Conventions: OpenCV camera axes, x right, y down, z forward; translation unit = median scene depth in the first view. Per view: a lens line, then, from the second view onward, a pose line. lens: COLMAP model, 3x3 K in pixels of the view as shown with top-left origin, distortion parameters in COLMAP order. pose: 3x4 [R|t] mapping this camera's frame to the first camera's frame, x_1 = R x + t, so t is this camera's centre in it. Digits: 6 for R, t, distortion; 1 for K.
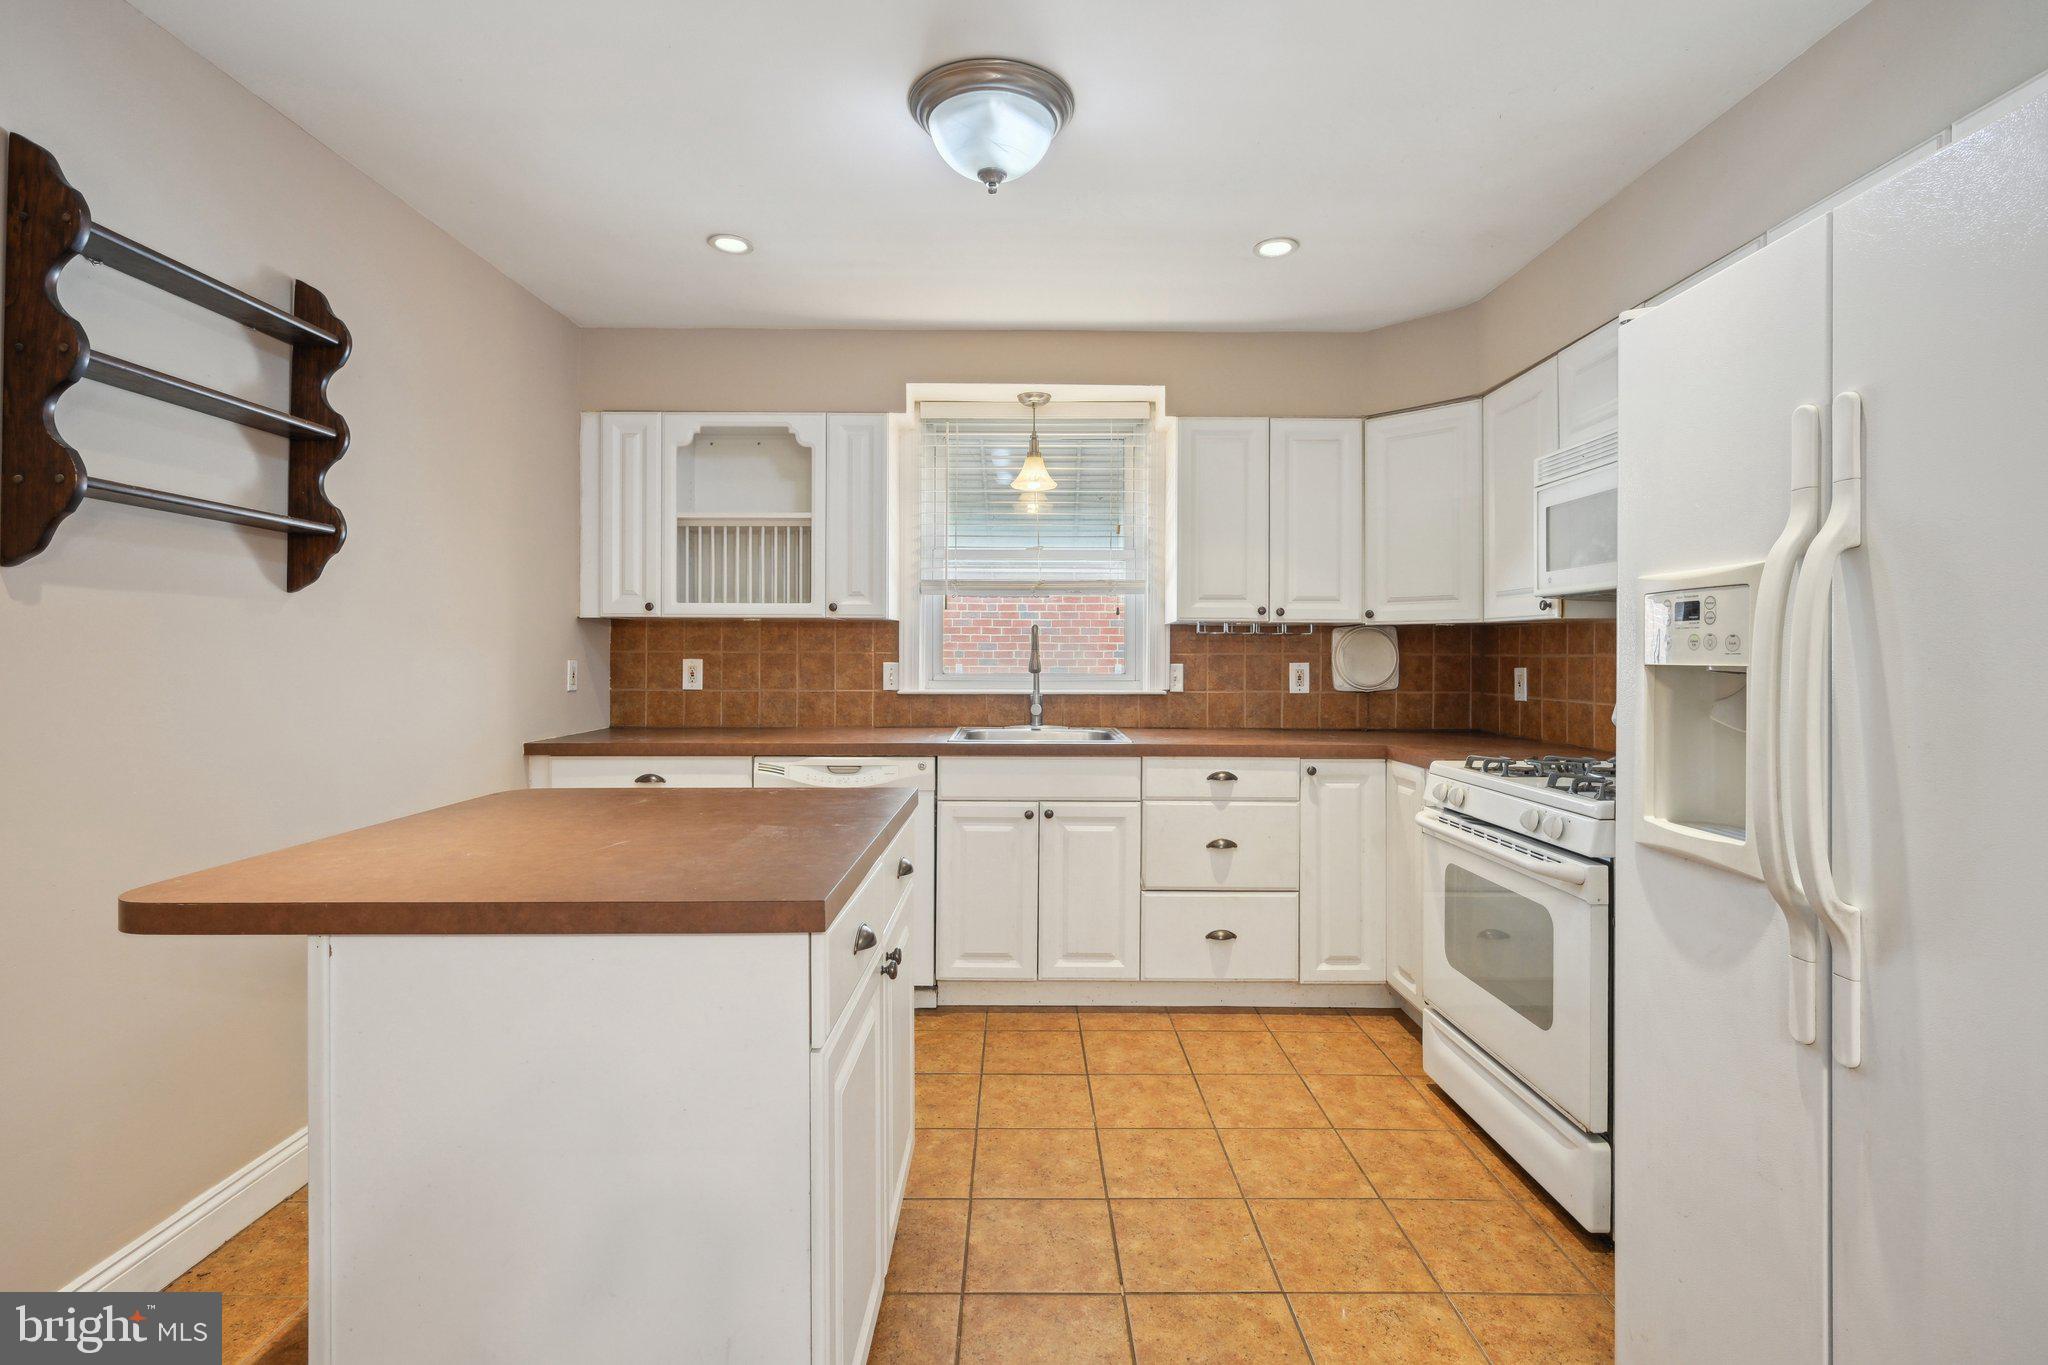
lens RADIAL K [[936.4, 0, 1051.3], [0, 936.4, 656.2], [0, 0, 1]] dist [0.001538, 0.000366]
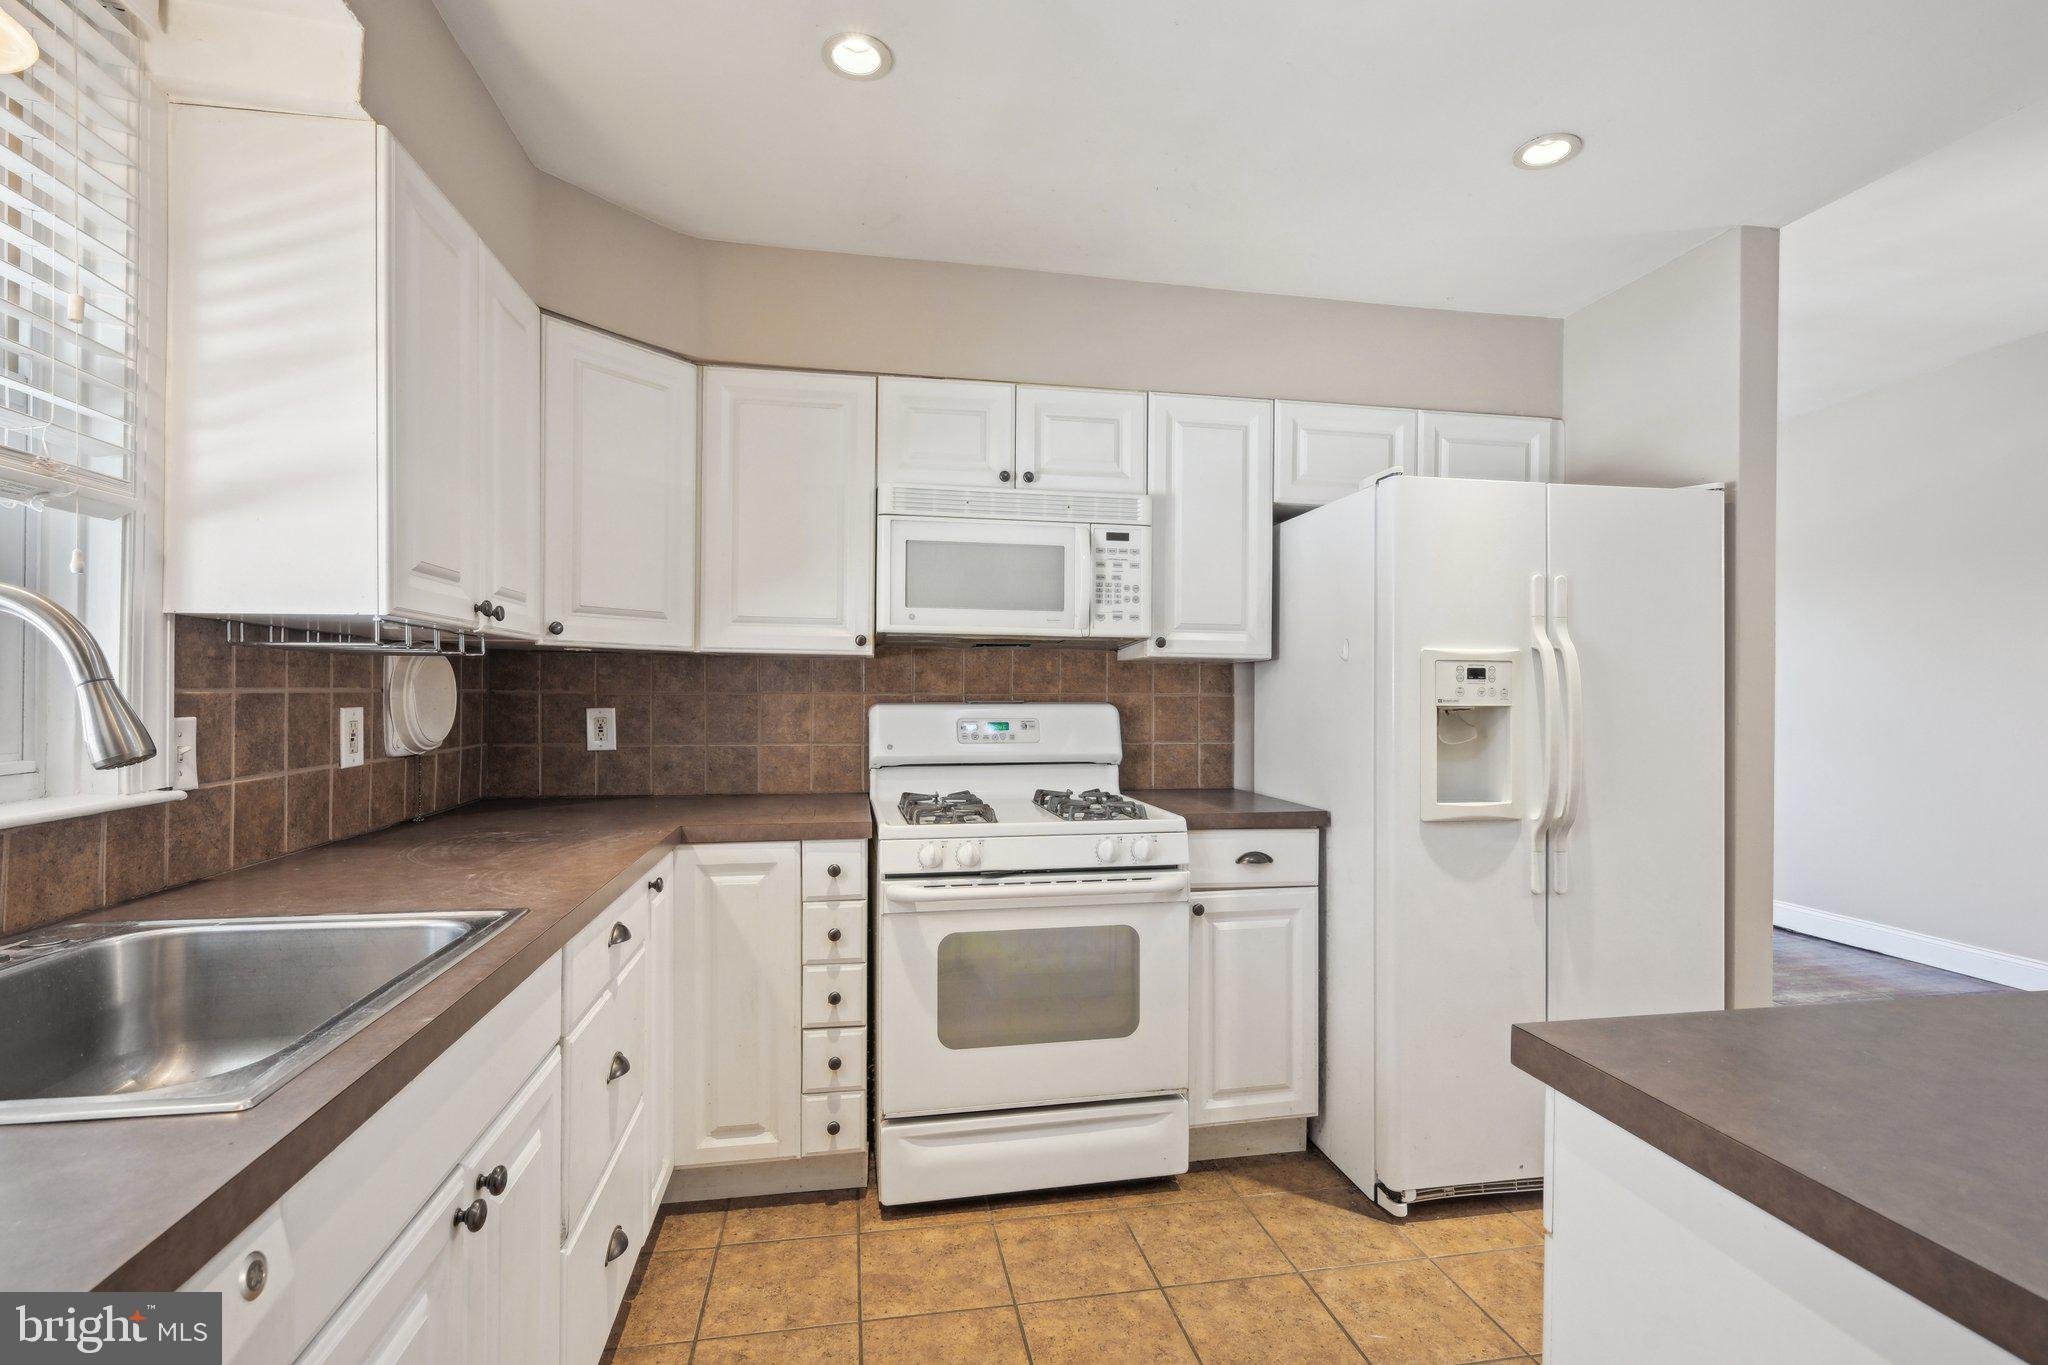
lens RADIAL K [[936.4, 0, 1022.2], [0, 936.4, 683.5], [0, 0, 1]] dist [0.001538, 0.000366]
pose [[-0.150199, 0.001535, 0.988655, -0.372361], [-0.005685, 0.999981, -0.002416, -0.009174], [-0.988639, -0.005984, -0.150187, 0.879325]]
